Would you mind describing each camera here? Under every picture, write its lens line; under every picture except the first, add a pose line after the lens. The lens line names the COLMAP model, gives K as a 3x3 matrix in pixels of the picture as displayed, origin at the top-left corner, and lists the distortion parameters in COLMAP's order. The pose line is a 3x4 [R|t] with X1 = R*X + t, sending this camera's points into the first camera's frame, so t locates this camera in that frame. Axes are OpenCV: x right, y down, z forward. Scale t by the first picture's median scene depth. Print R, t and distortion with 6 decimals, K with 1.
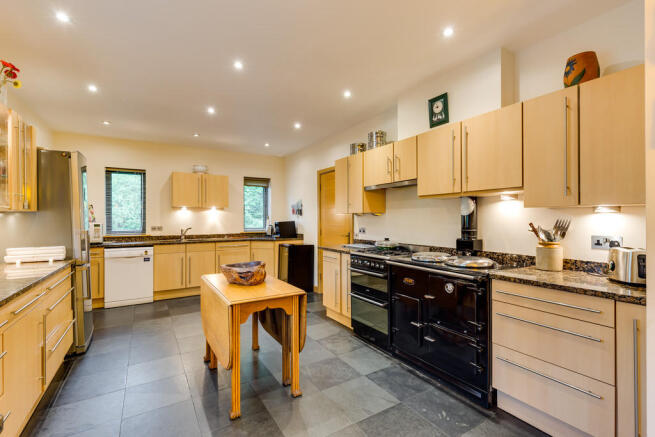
lens RADIAL K [[294.7, 0, 327.5], [0, 294.7, 212.5], [0, 0, 1]] dist [0.007221, -0.000389]
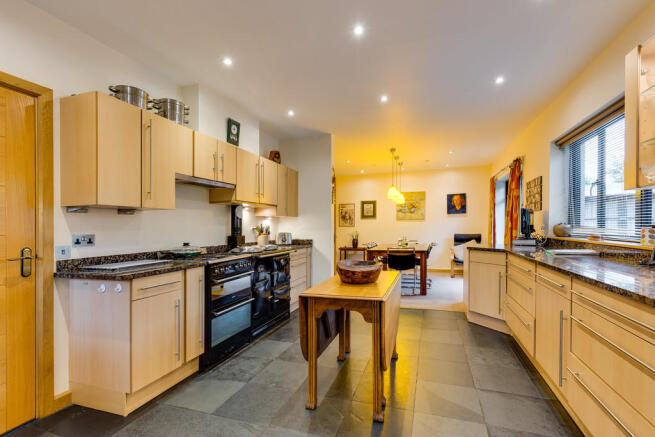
lens RADIAL K [[306.8, 0, 326.1], [0, 306.8, 232.4], [0, 0, 1]] dist [0.001416, 0.000134]
pose [[-0.636788, -0.001699, 0.771037, -0.564851], [-0.002003, 0.999998, 0.000549, 0.046113], [-0.771036, -0.001195, -0.636790, 1.003739]]
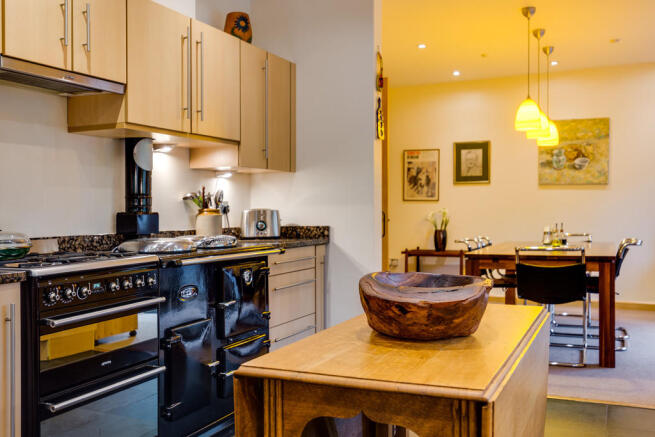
lens RADIAL K [[660.7, 0, 303.1], [0, 660.7, 211.1], [0, 0, 1]] dist [-0.002337, 0.003970]
pose [[-0.541648, 0.005421, 0.840588, -0.484969], [-0.006821, 0.999918, -0.010844, 0.063068], [-0.840577, -0.011607, -0.541567, 0.895662]]
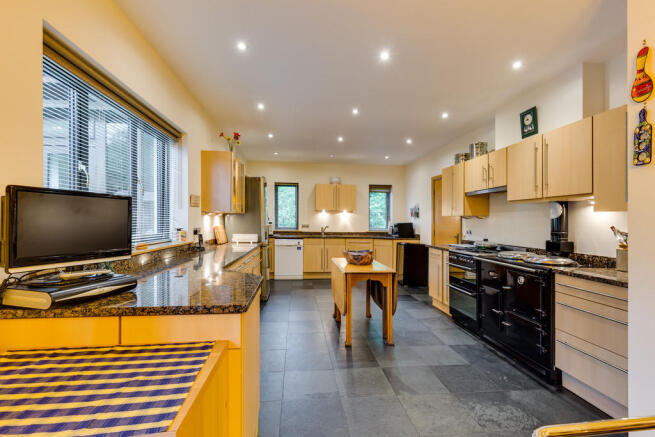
lens RADIAL K [[294.7, 0, 327.5], [0, 294.7, 212.5], [0, 0, 1]] dist [0.007221, -0.000389]
pose [[0.900179, 0.002454, -0.435512, 0.120884], [-0.005917, 0.999961, -0.006597, -0.000491], [0.435479, 0.008515, 0.900159, -0.206195]]
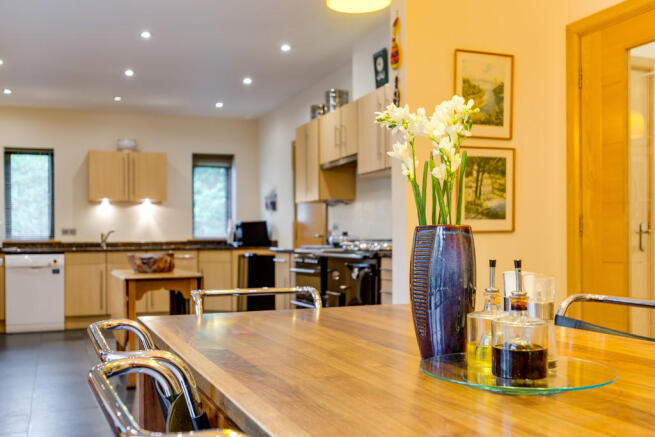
lens RADIAL K [[660.7, 0, 303.1], [0, 660.7, 211.1], [0, 0, 1]] dist [-0.002337, 0.003970]
pose [[0.981176, -0.014518, -0.192571, 0.338106], [0.011107, 0.999762, -0.018785, 0.051728], [0.192798, 0.016293, 0.981103, -0.540100]]
